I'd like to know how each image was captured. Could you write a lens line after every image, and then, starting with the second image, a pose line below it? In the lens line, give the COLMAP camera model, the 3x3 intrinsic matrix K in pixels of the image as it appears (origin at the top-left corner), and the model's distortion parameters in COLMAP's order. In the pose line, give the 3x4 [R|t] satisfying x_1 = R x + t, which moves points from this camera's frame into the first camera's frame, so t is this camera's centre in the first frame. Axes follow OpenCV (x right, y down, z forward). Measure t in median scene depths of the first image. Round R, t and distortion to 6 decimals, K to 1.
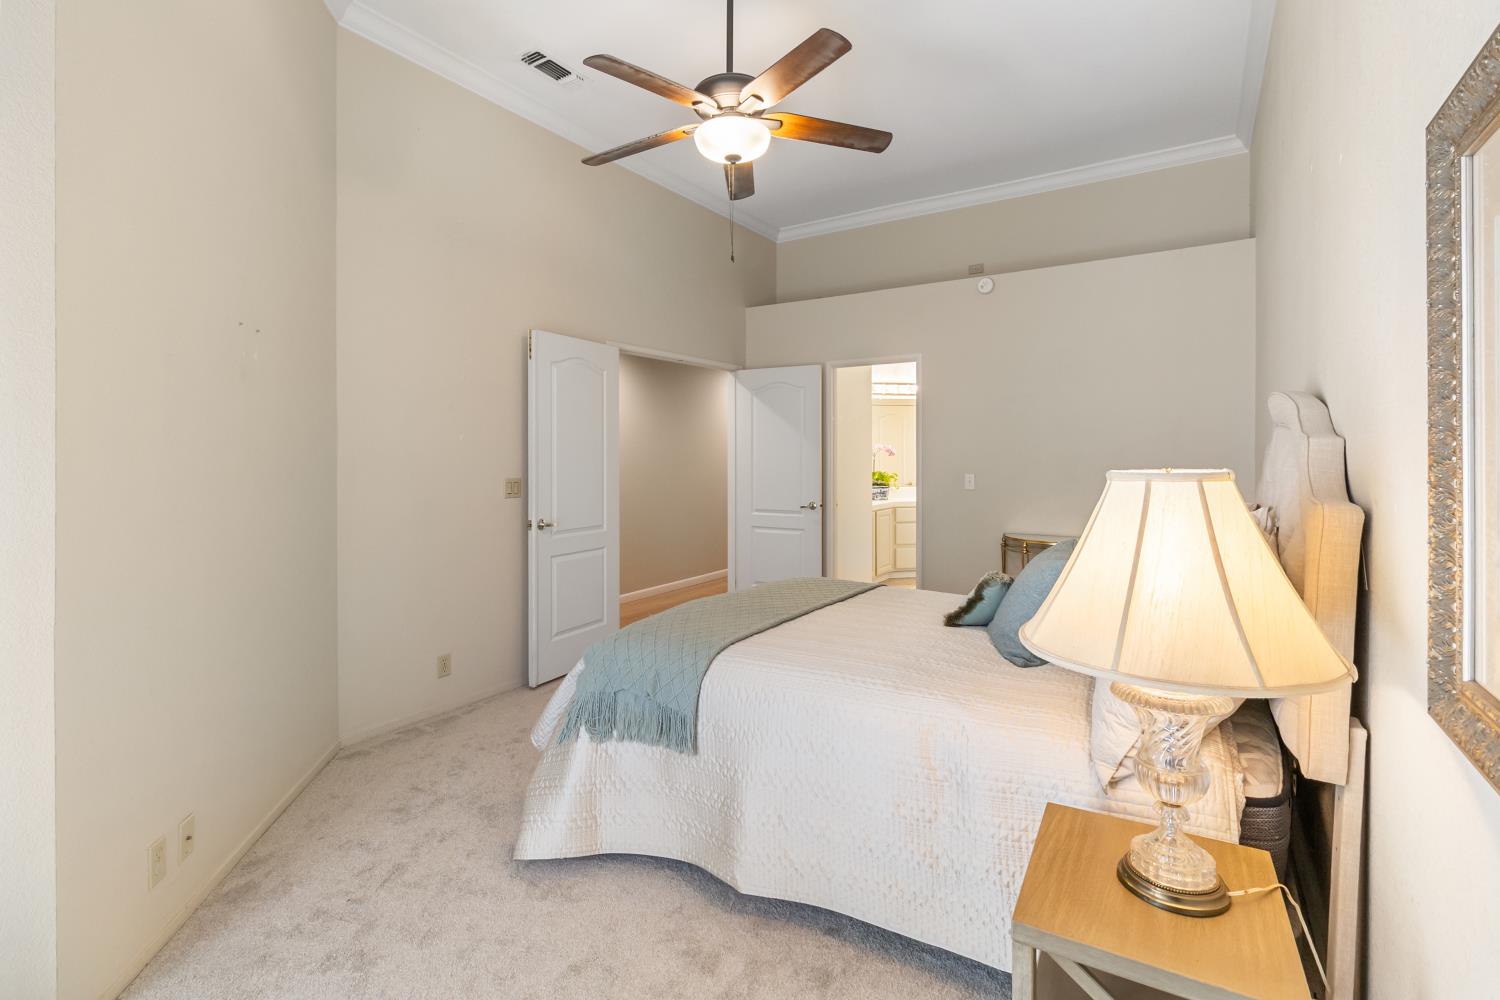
lens RADIAL K [[698.7, 0, 750.7], [0, 698.7, 461.0], [0, 0, 1]] dist [-0.003178, -0.000336]
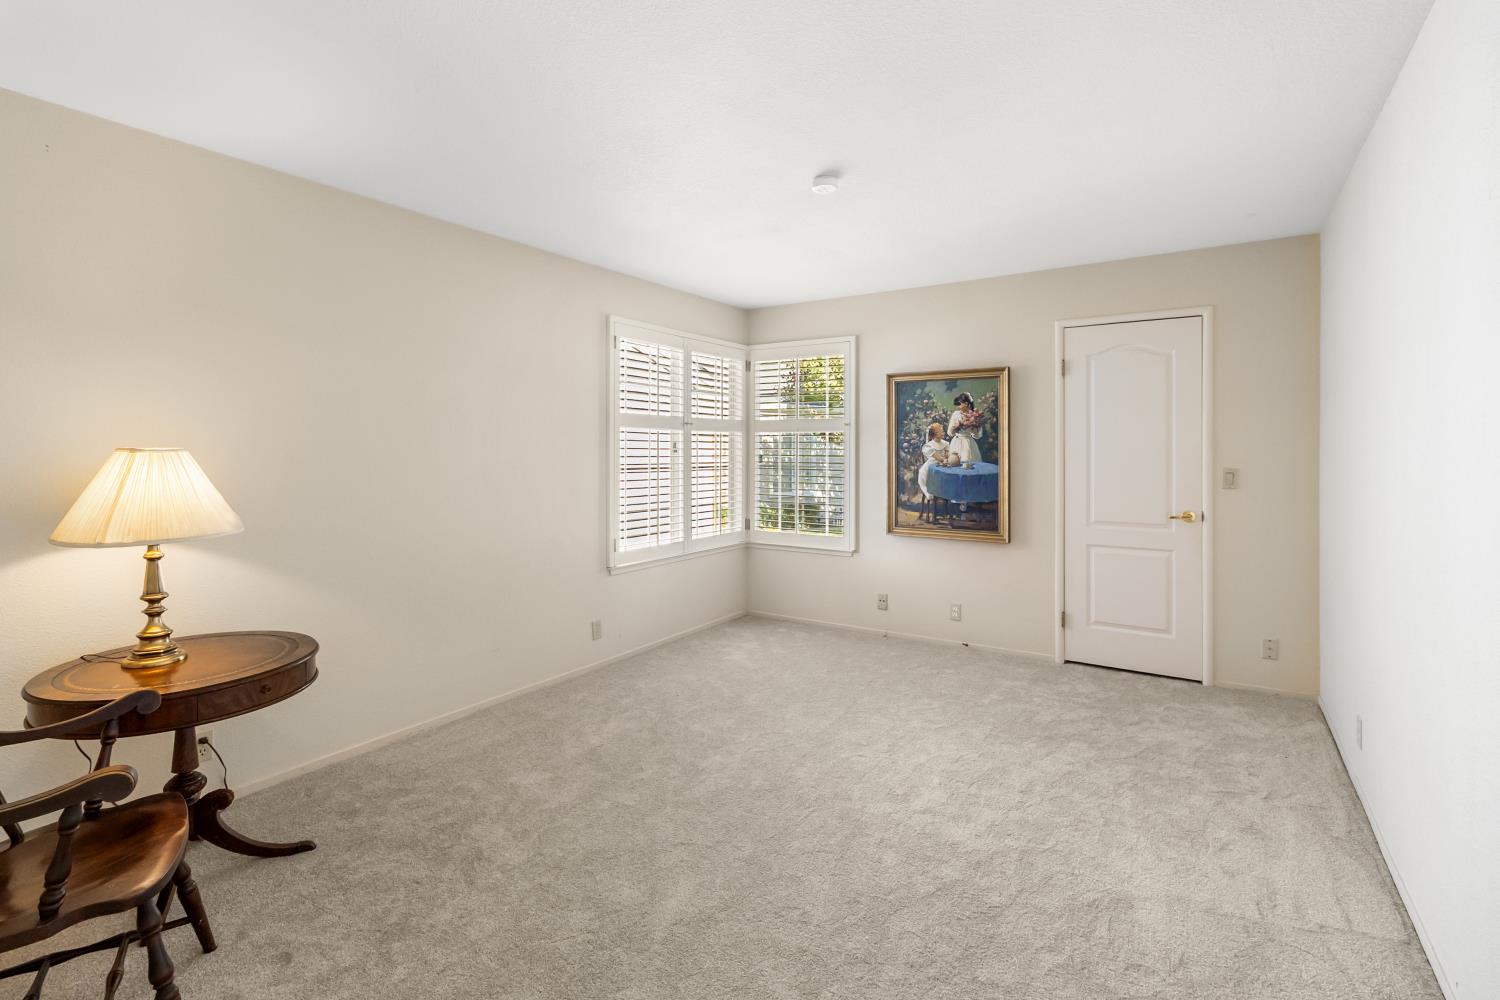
lens RADIAL K [[694.5, 0, 744.5], [0, 694.5, 454.5], [0, 0, 1]] dist [0.000737, 0.000302]
pose [[-0.038831, 0.012824, -0.999164, 0.786915], [-0.002151, 0.999914, 0.012918, -0.009648], [0.999243, 0.002651, -0.038800, 0.558630]]
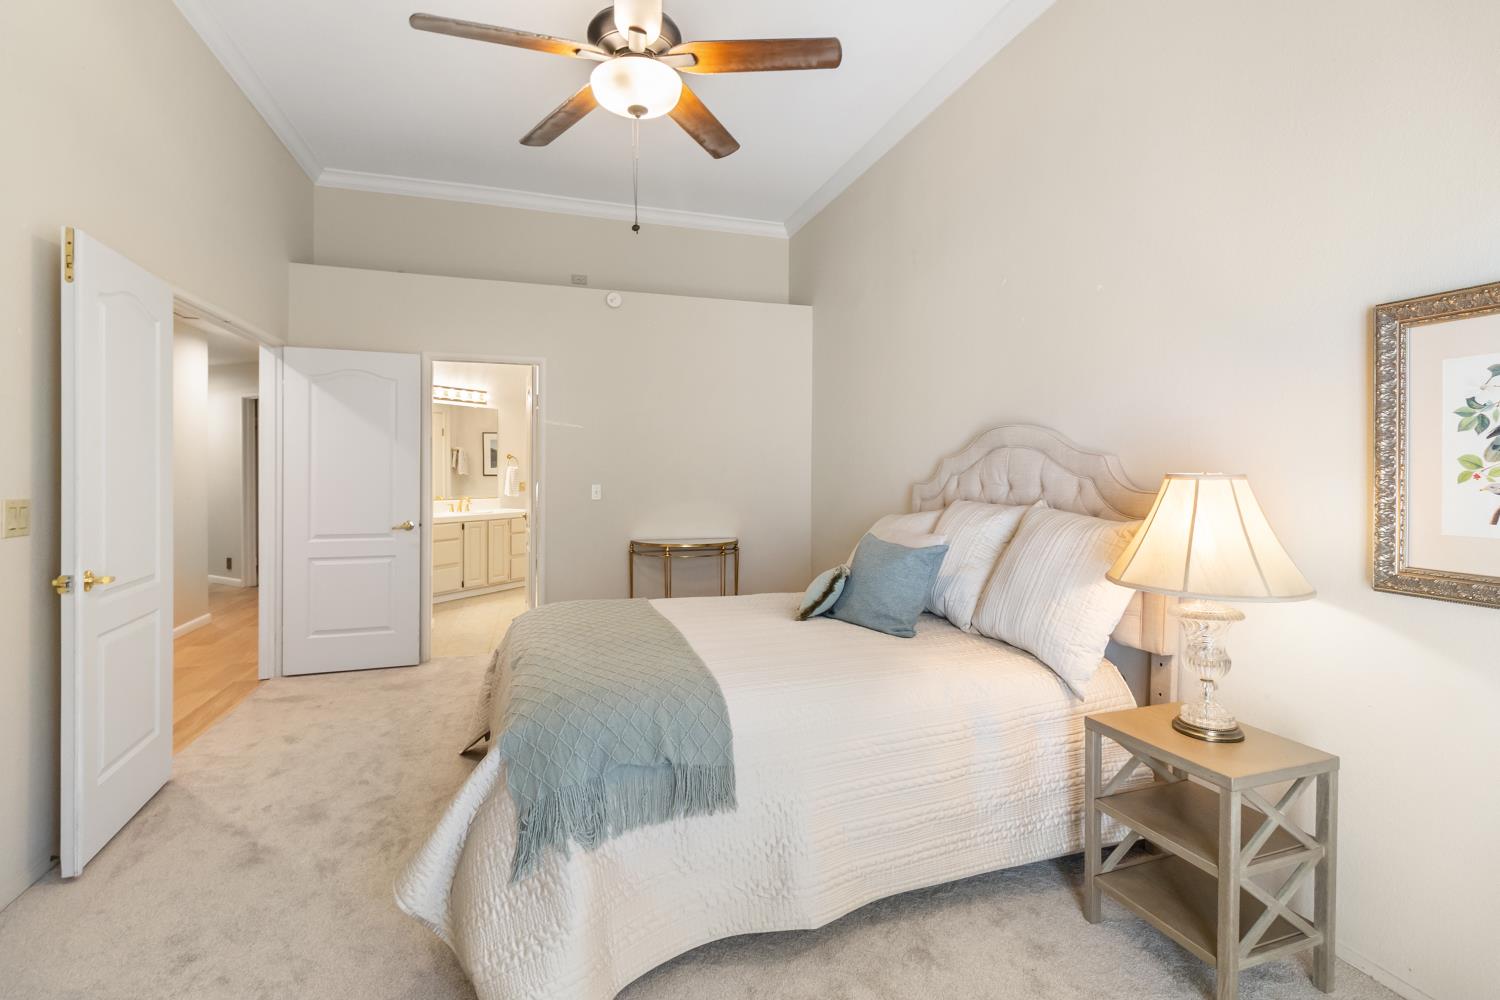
lens RADIAL K [[697.5, 0, 753.4], [0, 697.5, 476.5], [0, 0, 1]] dist [-0.000271, -0.000174]
pose [[0.633696, -0.000925, 0.773581, -0.398255], [-0.001307, 0.999997, 0.002267, 0.005769], [-0.773581, -0.002448, 0.633693, 0.239750]]
